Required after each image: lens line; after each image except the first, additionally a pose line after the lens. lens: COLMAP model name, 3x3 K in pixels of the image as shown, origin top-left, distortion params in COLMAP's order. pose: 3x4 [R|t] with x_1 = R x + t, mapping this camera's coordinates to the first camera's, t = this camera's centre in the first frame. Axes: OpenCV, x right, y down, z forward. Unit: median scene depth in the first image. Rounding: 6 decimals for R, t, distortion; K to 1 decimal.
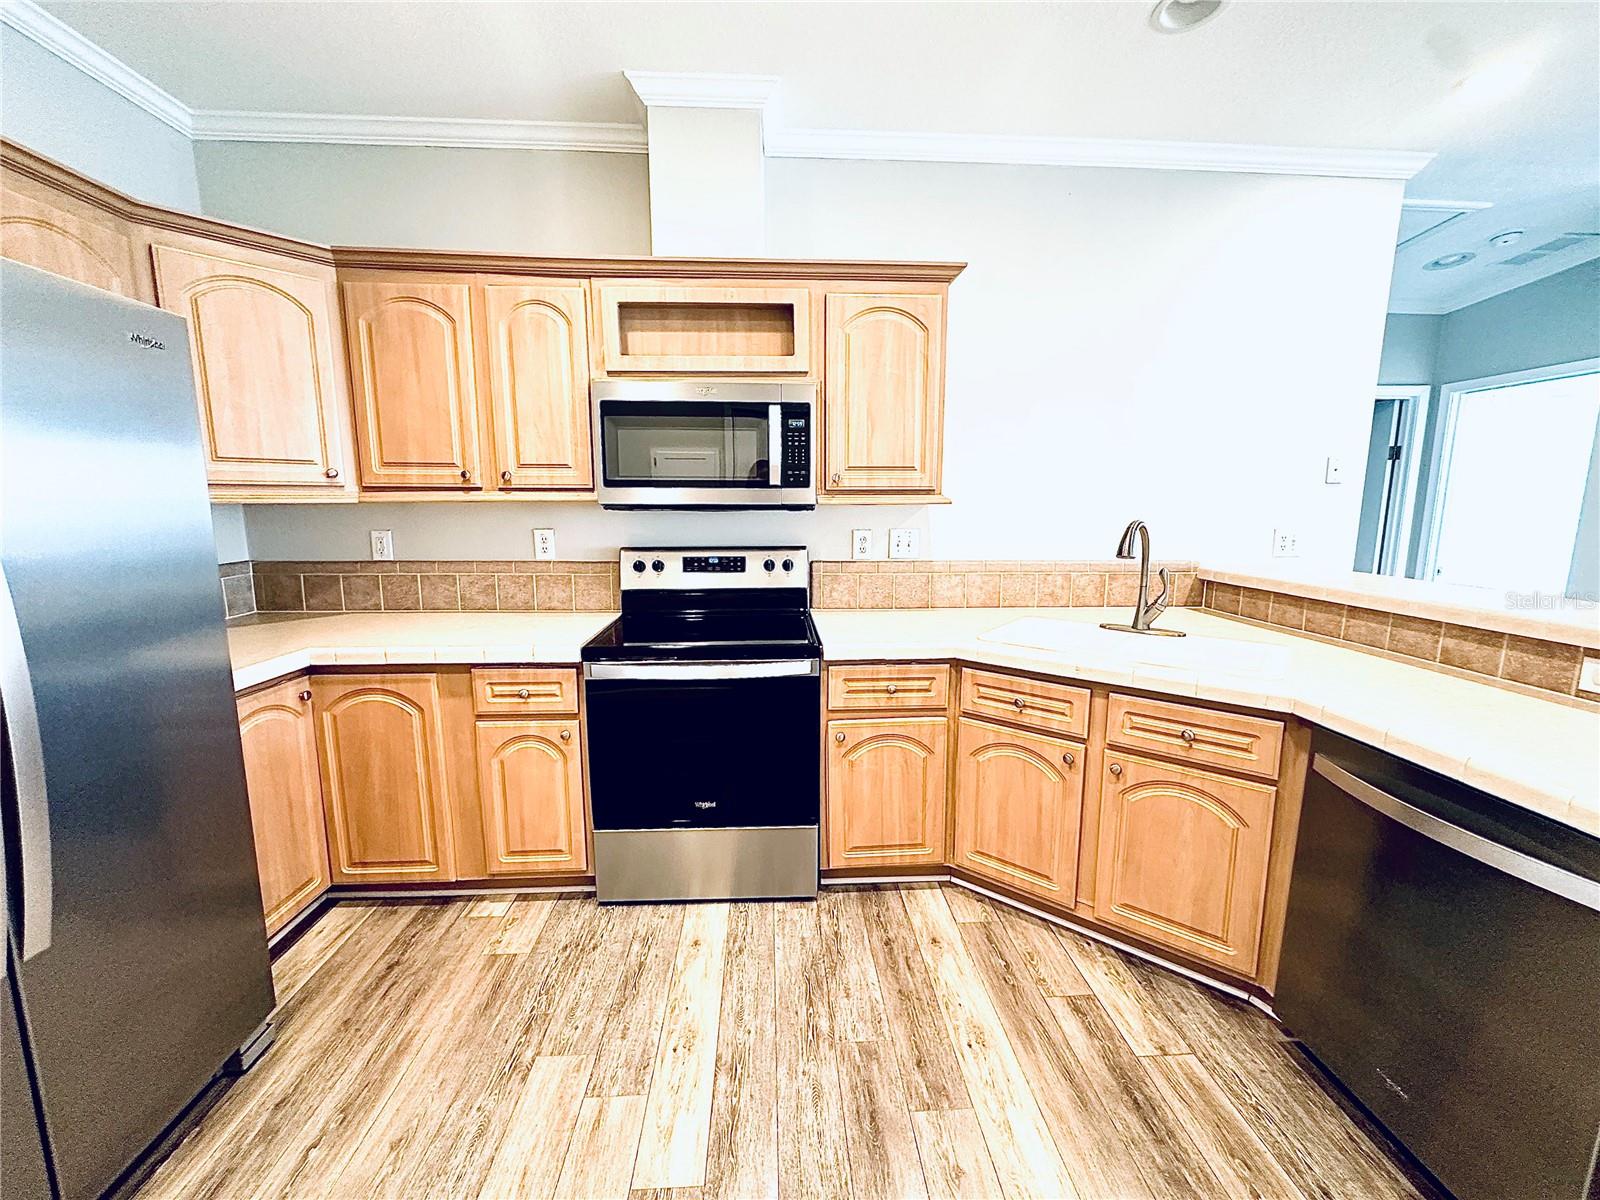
lens RADIAL K [[639.4, 0, 800.1], [0, 639.4, 597.3], [0, 0, 1]] dist [-0.000653, 0.000232]
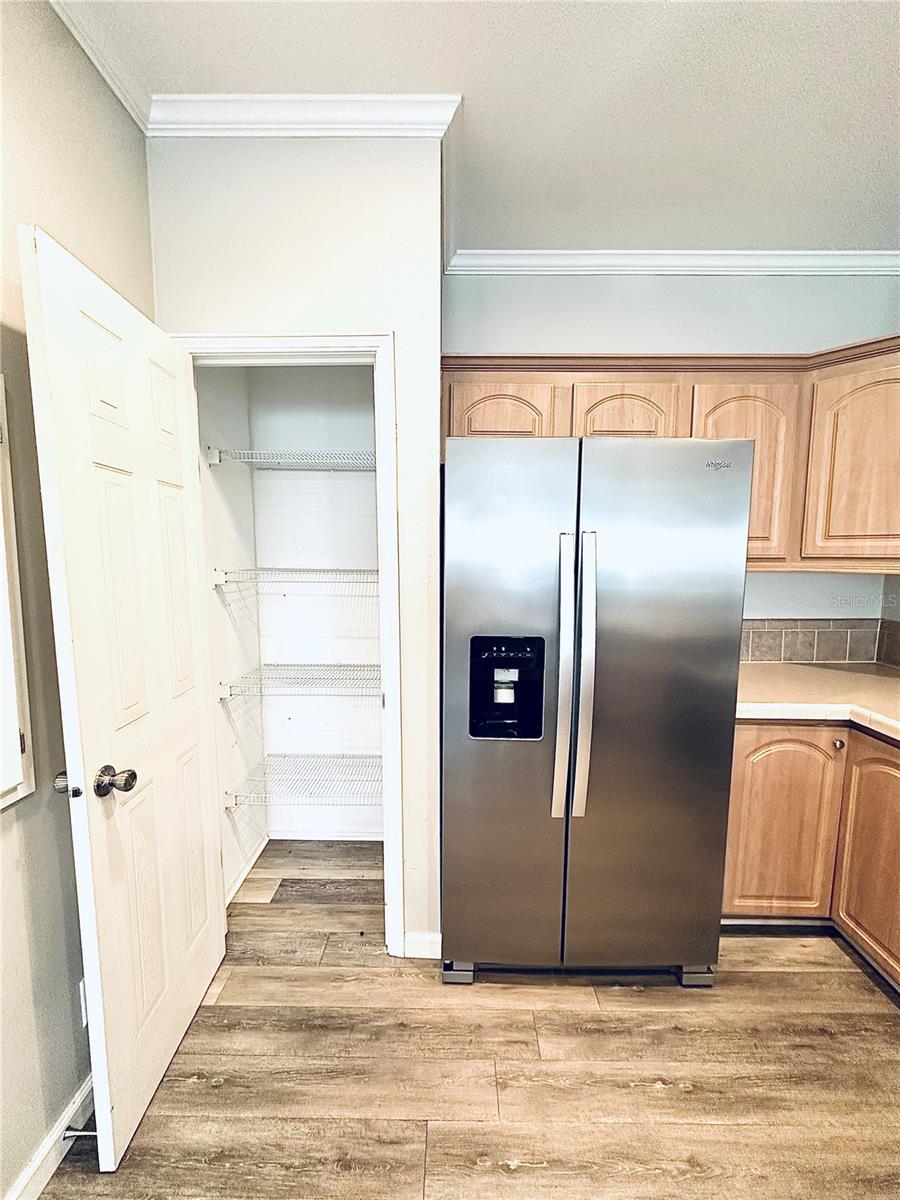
lens RADIAL K [[479.6, 0, 453.3], [0, 479.6, 602.2], [0, 0, 1]] dist [-0.000653, 0.000232]
pose [[-0.057880, 0.098531, -0.993449, 0.074690], [-0.153910, 0.982340, 0.106396, -0.073666], [0.986388, 0.159060, -0.041693, 0.312347]]
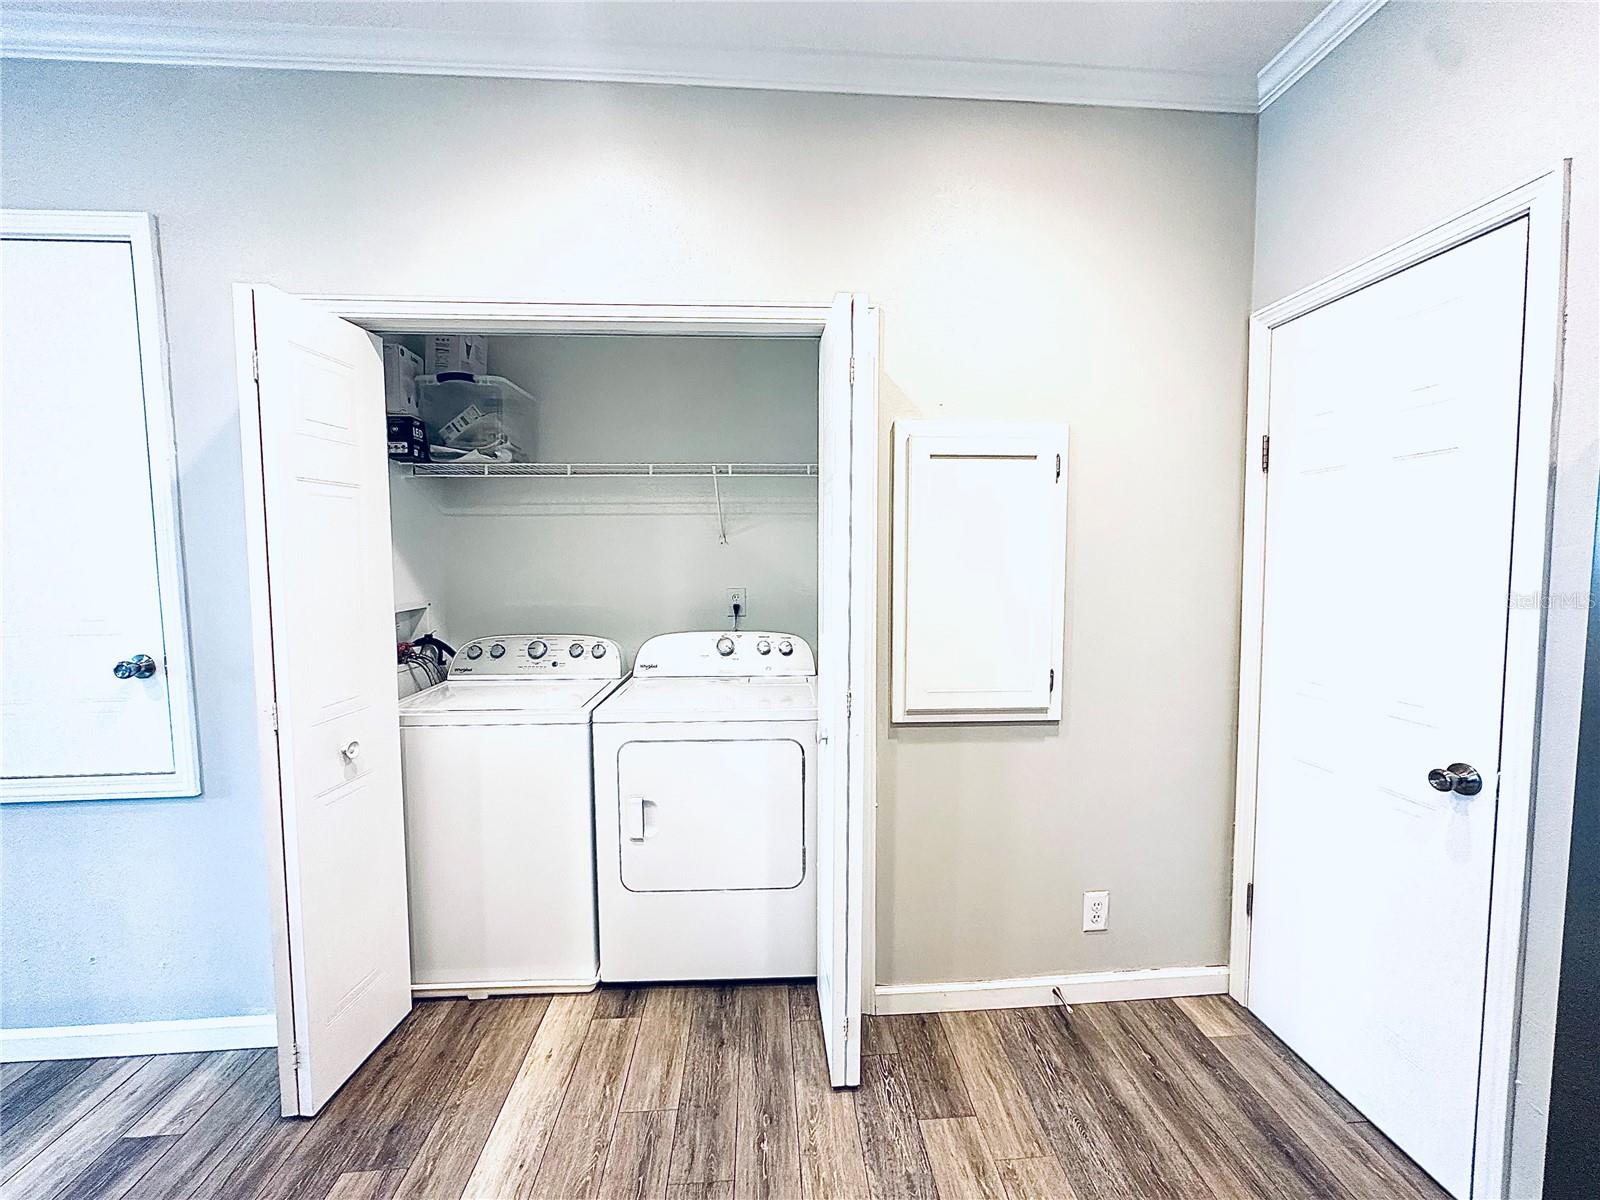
lens RADIAL K [[639.4, 0, 800.1], [0, 639.4, 597.3], [0, 0, 1]] dist [-0.000653, 0.000232]
pose [[-0.999854, 0.010561, -0.013414, 0.005485], [0.007385, 0.975940, 0.217913, -0.134040], [0.015393, 0.217782, -0.975876, 0.742065]]
